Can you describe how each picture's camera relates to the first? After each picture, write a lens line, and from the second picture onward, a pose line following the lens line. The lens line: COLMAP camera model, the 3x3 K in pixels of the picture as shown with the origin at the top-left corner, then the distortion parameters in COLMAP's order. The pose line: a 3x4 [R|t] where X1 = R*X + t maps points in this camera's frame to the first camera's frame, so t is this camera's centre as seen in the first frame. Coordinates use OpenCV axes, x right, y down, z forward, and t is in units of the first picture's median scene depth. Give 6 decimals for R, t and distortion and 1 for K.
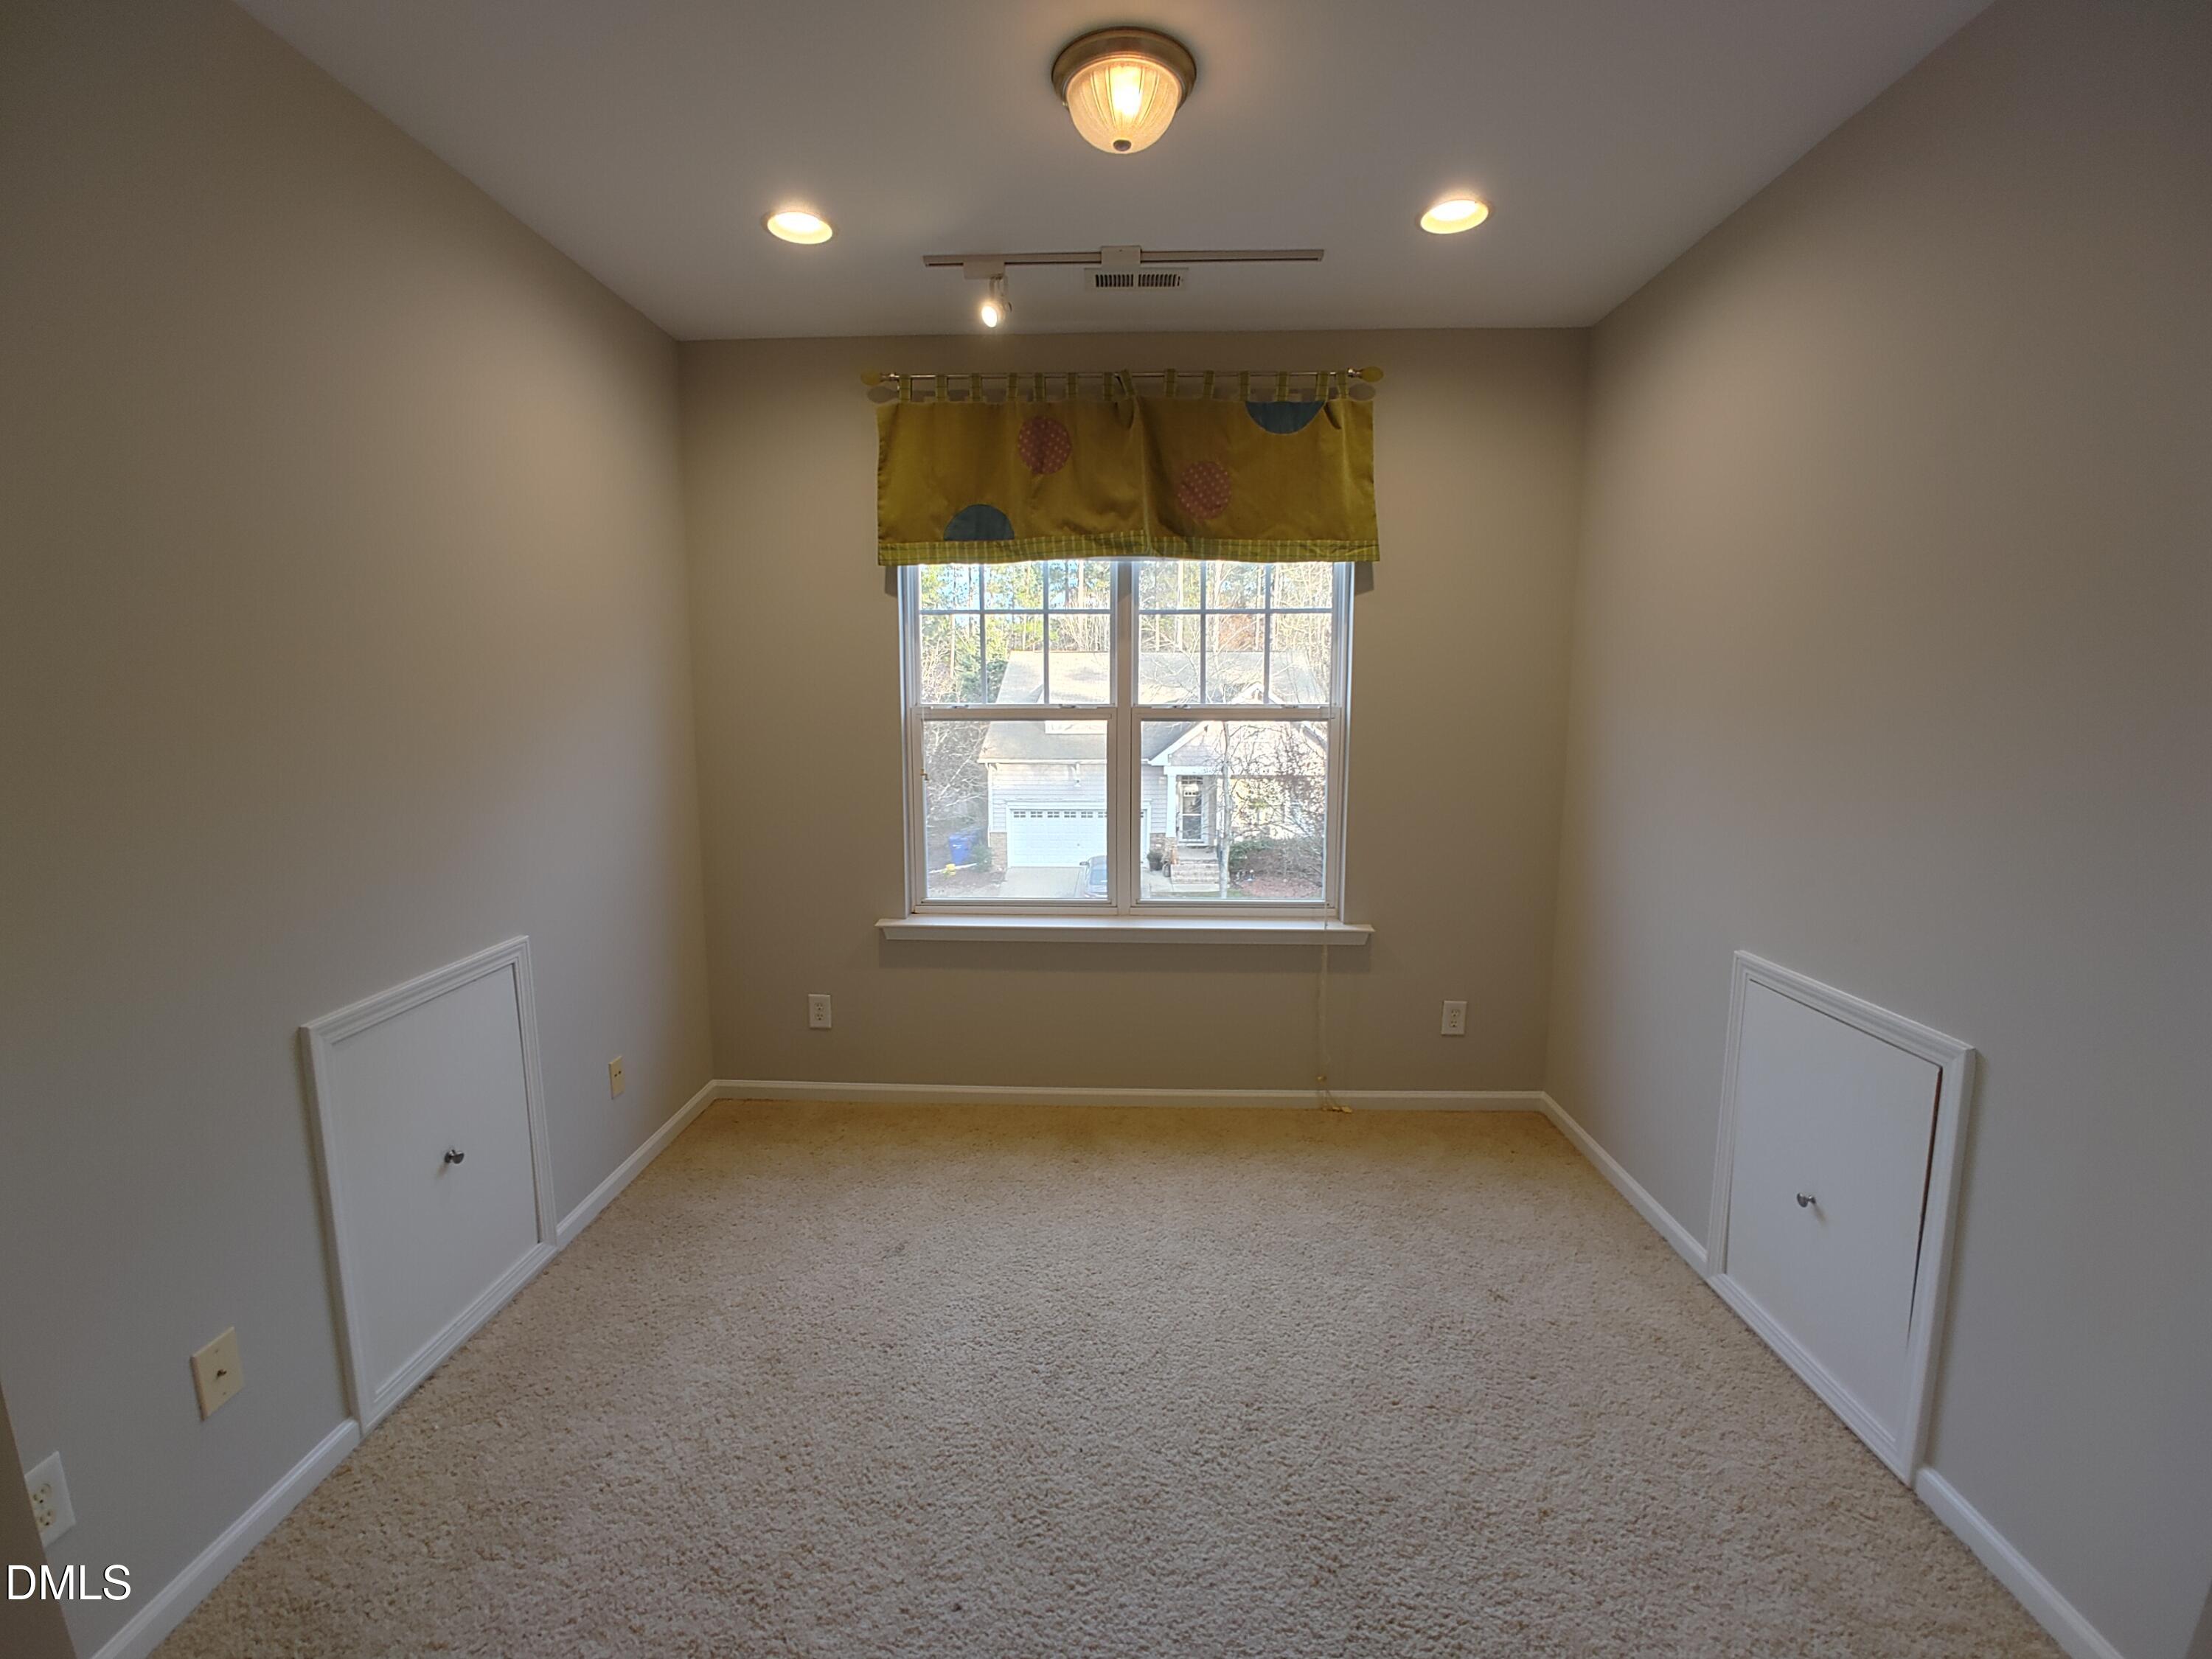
lens RADIAL K [[969.5, 0, 1092.1], [0, 969.5, 820.0], [0, 0, 1]] dist [-0.020602, 0.000502]
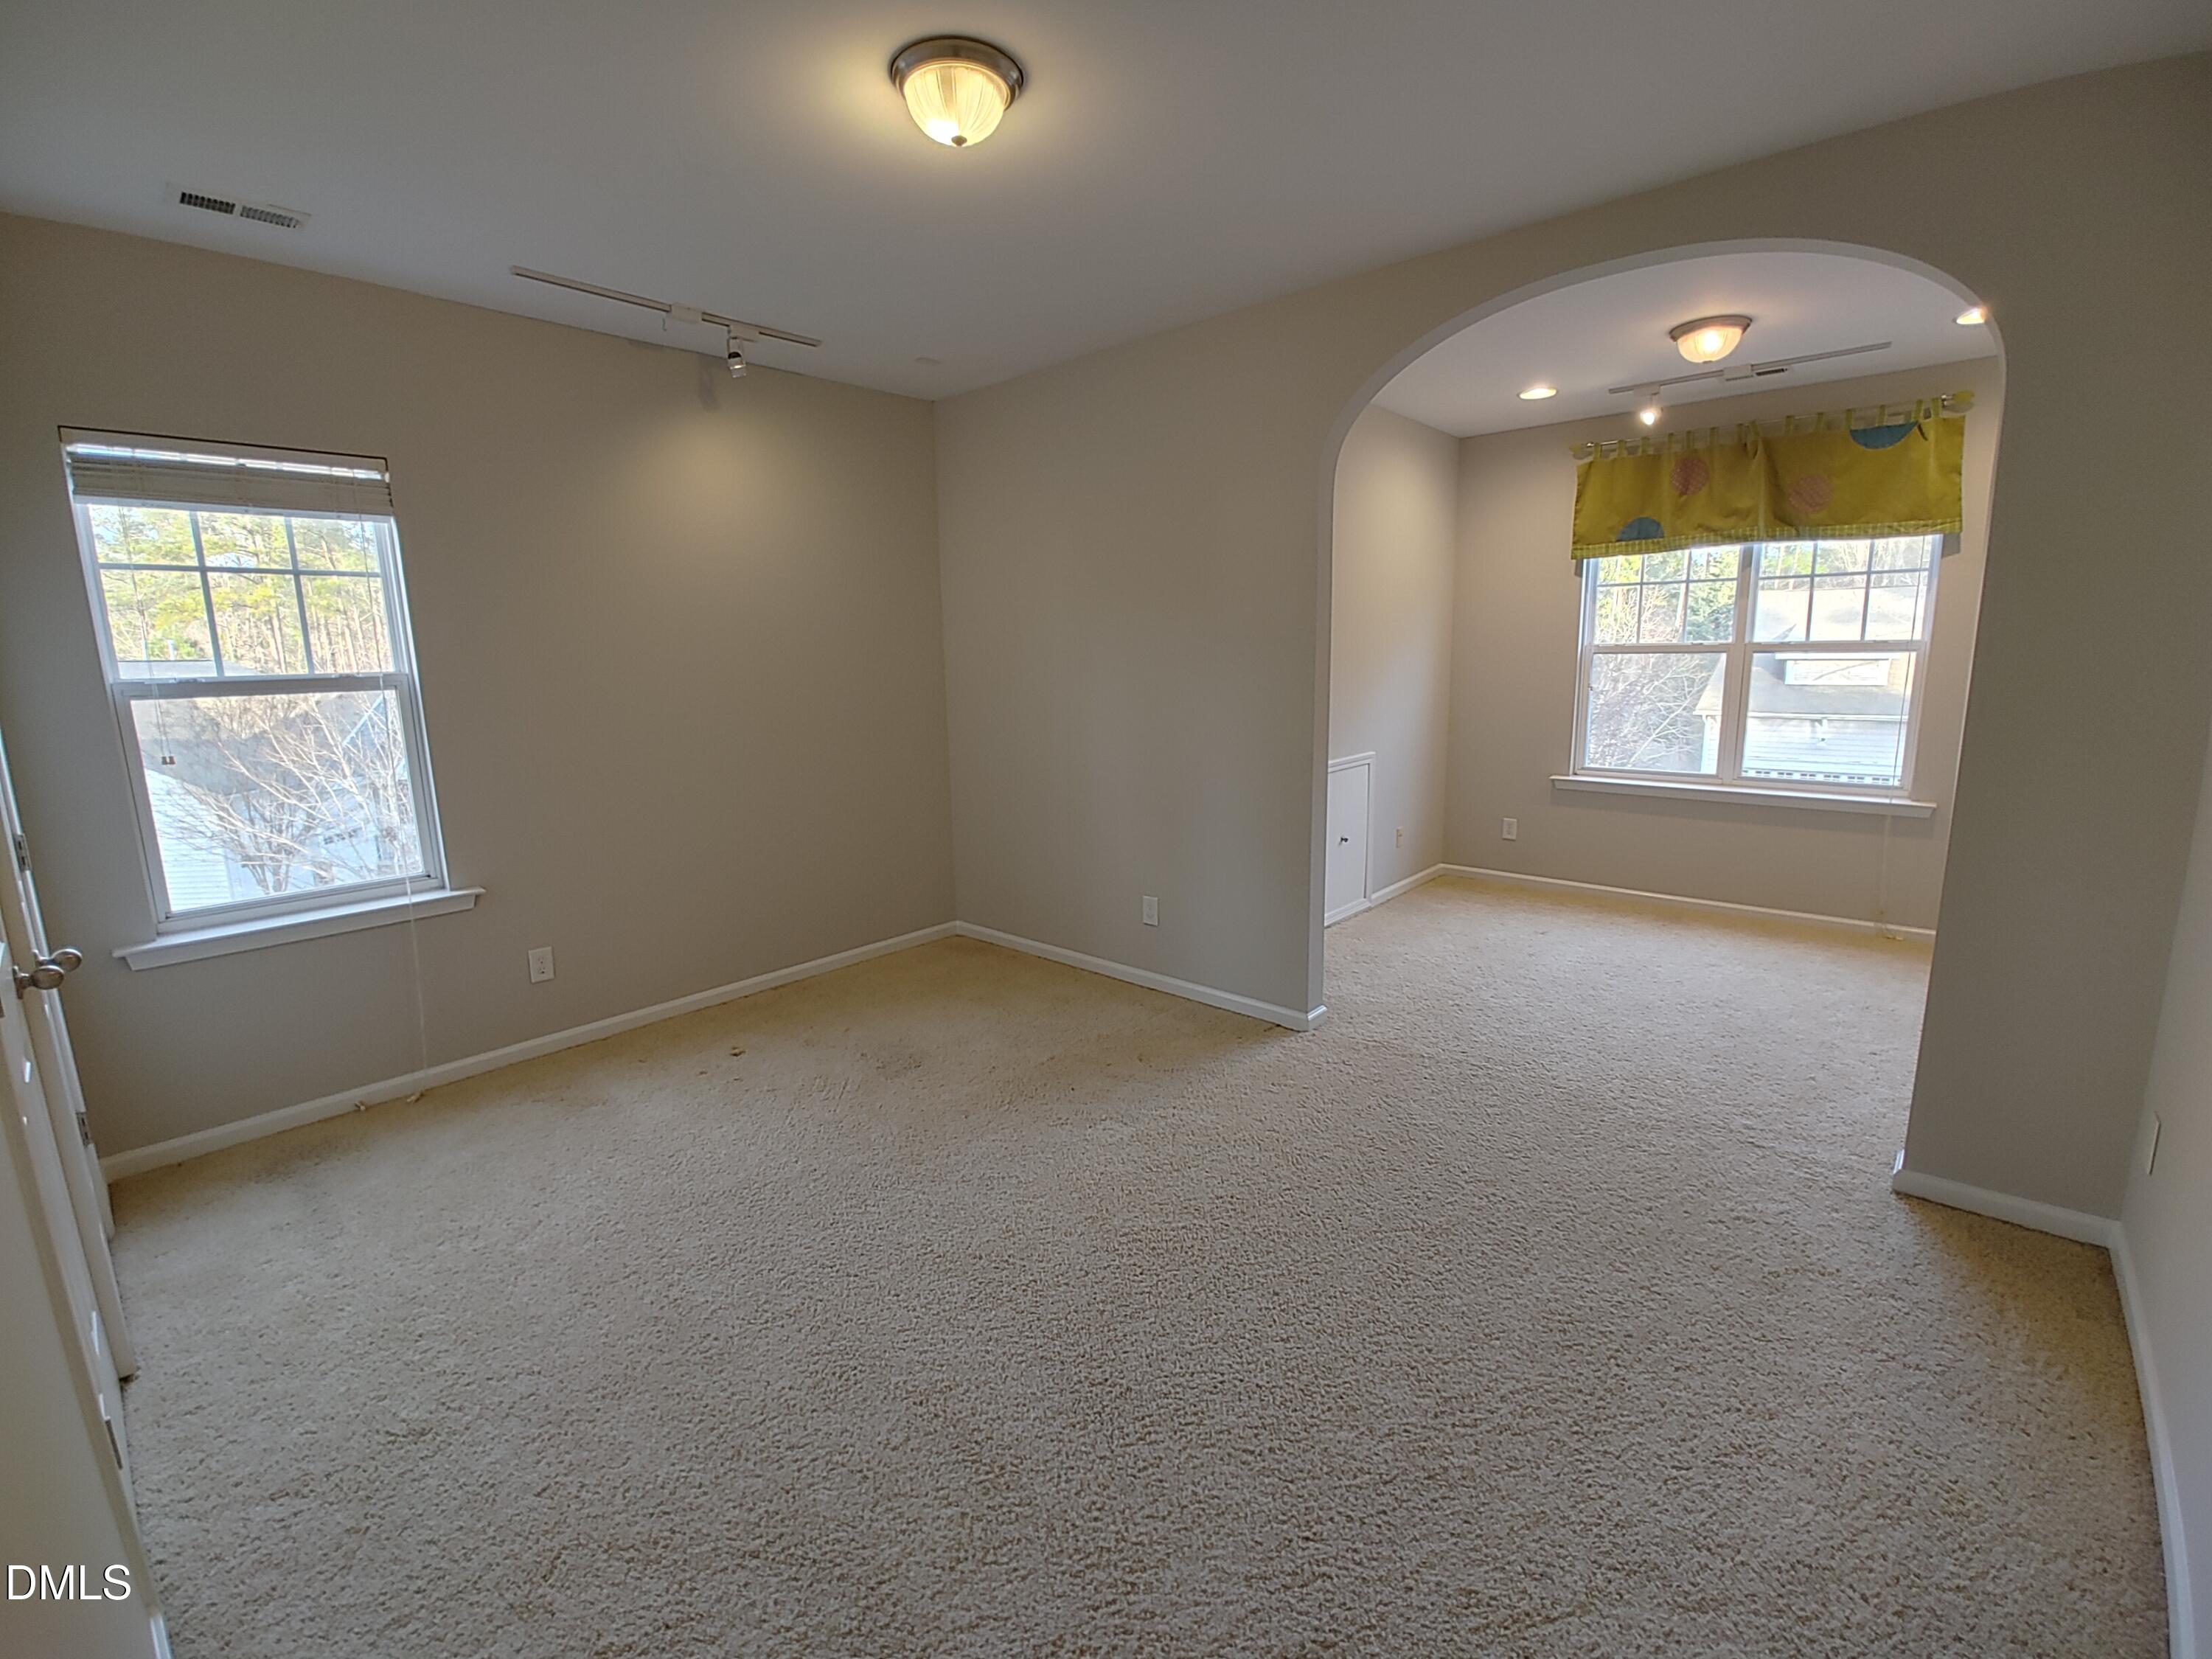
lens RADIAL K [[961.4, 0, 1070.0], [0, 961.4, 831.9], [0, 0, 1]] dist [-0.040841, 0.000080]
pose [[0.757891, 0.100268, -0.644630, 0.226099], [-0.059468, 0.994623, 0.084791, 0.117045], [0.649665, -0.025928, 0.759778, -0.821057]]
